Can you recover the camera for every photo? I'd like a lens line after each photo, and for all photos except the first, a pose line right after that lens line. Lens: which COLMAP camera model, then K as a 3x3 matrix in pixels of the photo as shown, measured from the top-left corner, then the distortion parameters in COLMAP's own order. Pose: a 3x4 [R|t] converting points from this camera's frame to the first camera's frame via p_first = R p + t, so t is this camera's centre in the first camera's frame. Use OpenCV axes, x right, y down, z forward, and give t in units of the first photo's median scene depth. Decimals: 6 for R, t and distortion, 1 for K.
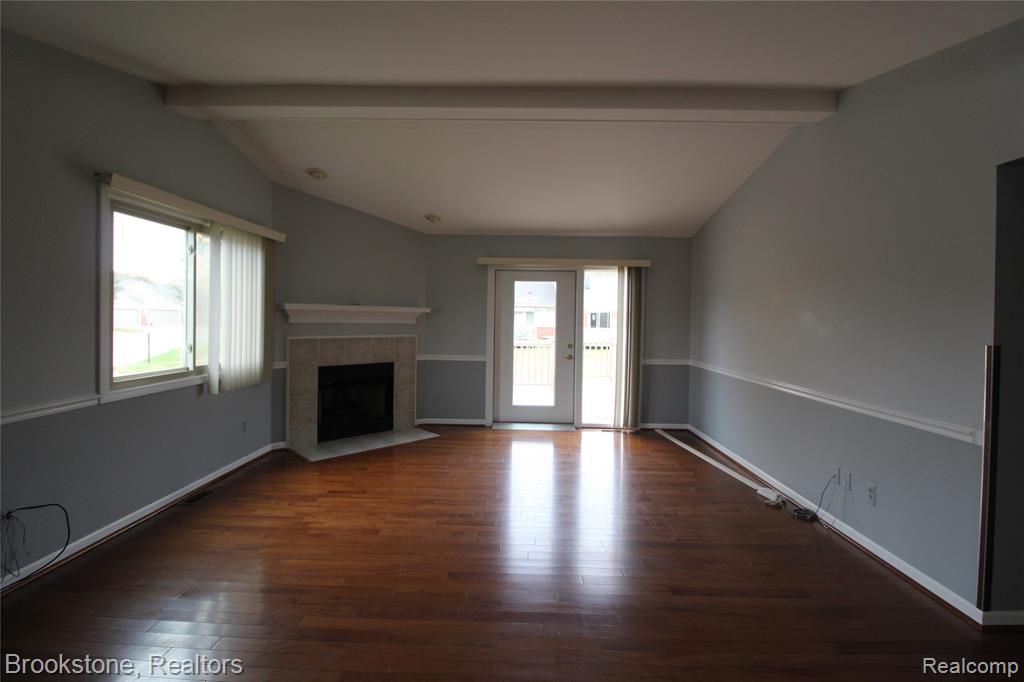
lens RADIAL K [[466.6, 0, 510.3], [0, 466.6, 328.4], [0, 0, 1]] dist [-0.014852, -0.003129]
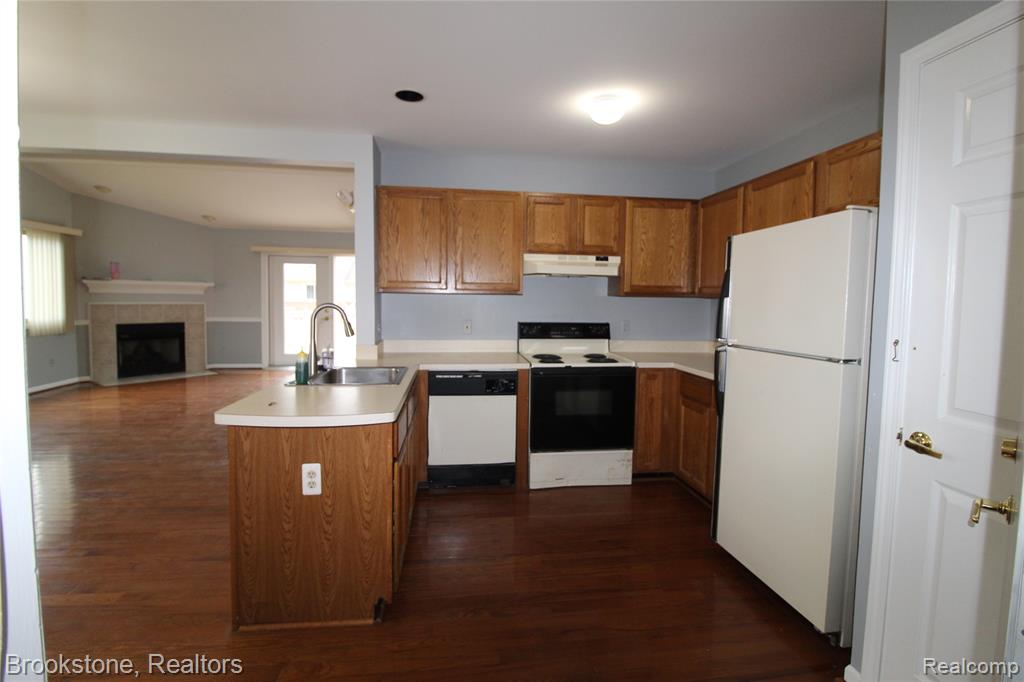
lens RADIAL K [[466.6, 0, 505.7], [0, 466.6, 329.5], [0, 0, 1]] dist [-0.014852, -0.003129]
pose [[0.986253, -0.008942, 0.164998, 0.459444], [0.001146, 0.998881, 0.047285, 0.030439], [-0.165236, -0.046446, 0.985160, -0.502650]]
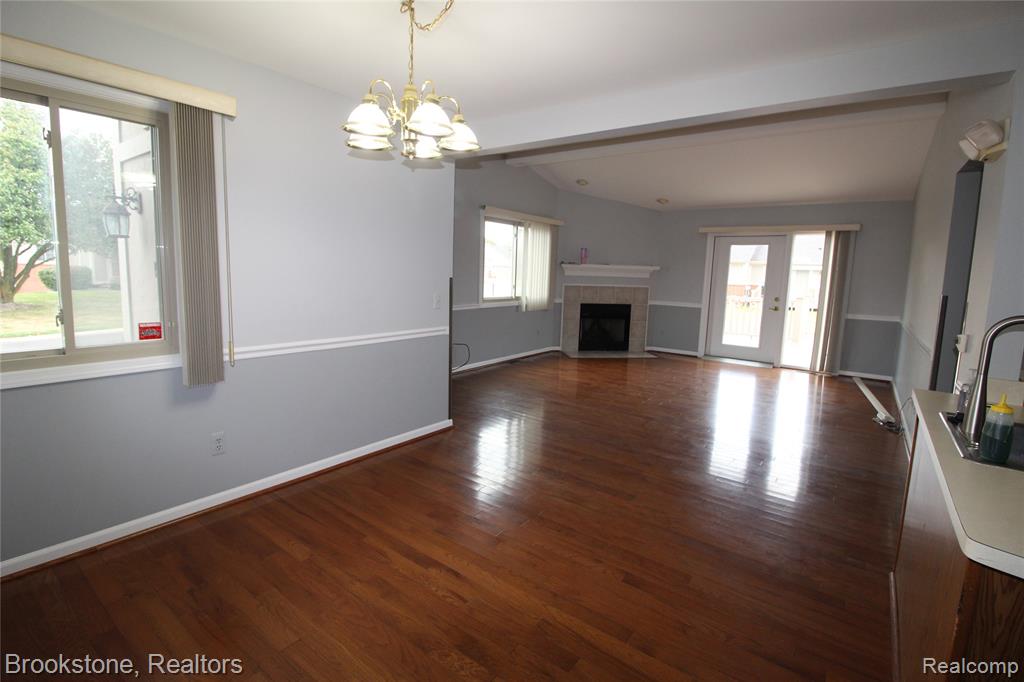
lens RADIAL K [[466.6, 0, 512.8], [0, 466.6, 330.0], [0, 0, 1]] dist [-0.014852, -0.003129]
pose [[0.817927, 0.081439, -0.569529, 0.277459], [-0.029086, 0.994518, 0.100438, 0.017189], [0.574586, -0.065585, 0.815812, -0.388532]]
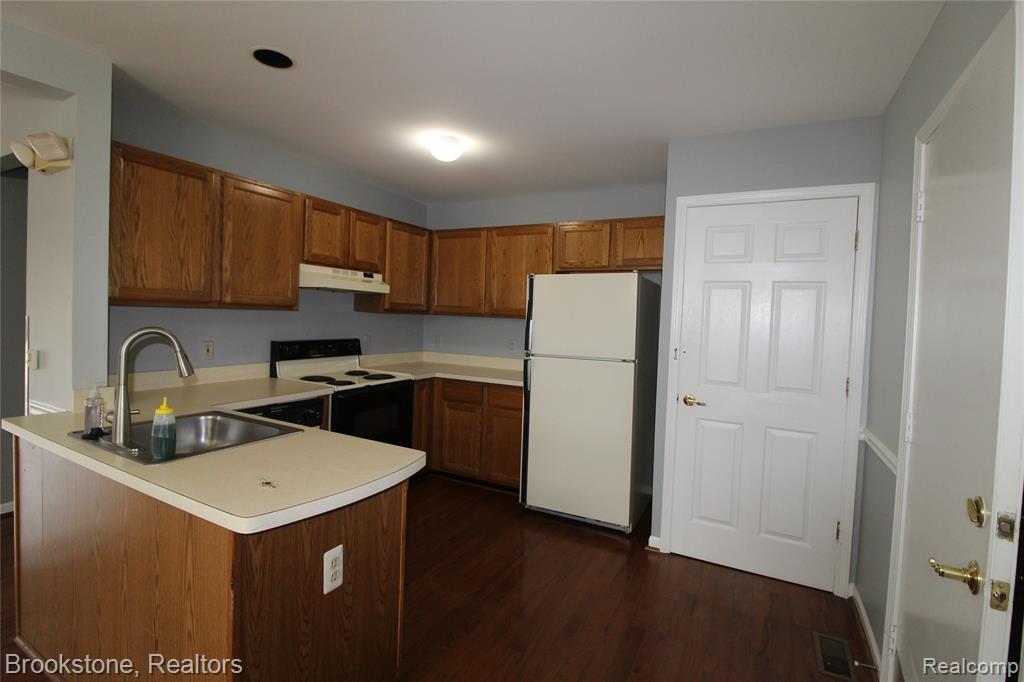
lens RADIAL K [[466.6, 0, 511.1], [0, 466.6, 331.2], [0, 0, 1]] dist [-0.014852, -0.003129]
pose [[0.451792, -0.024417, 0.891789, 0.207314], [-0.011187, 0.999392, 0.033030, 0.016945], [-0.892053, -0.024899, 0.451244, -0.354322]]
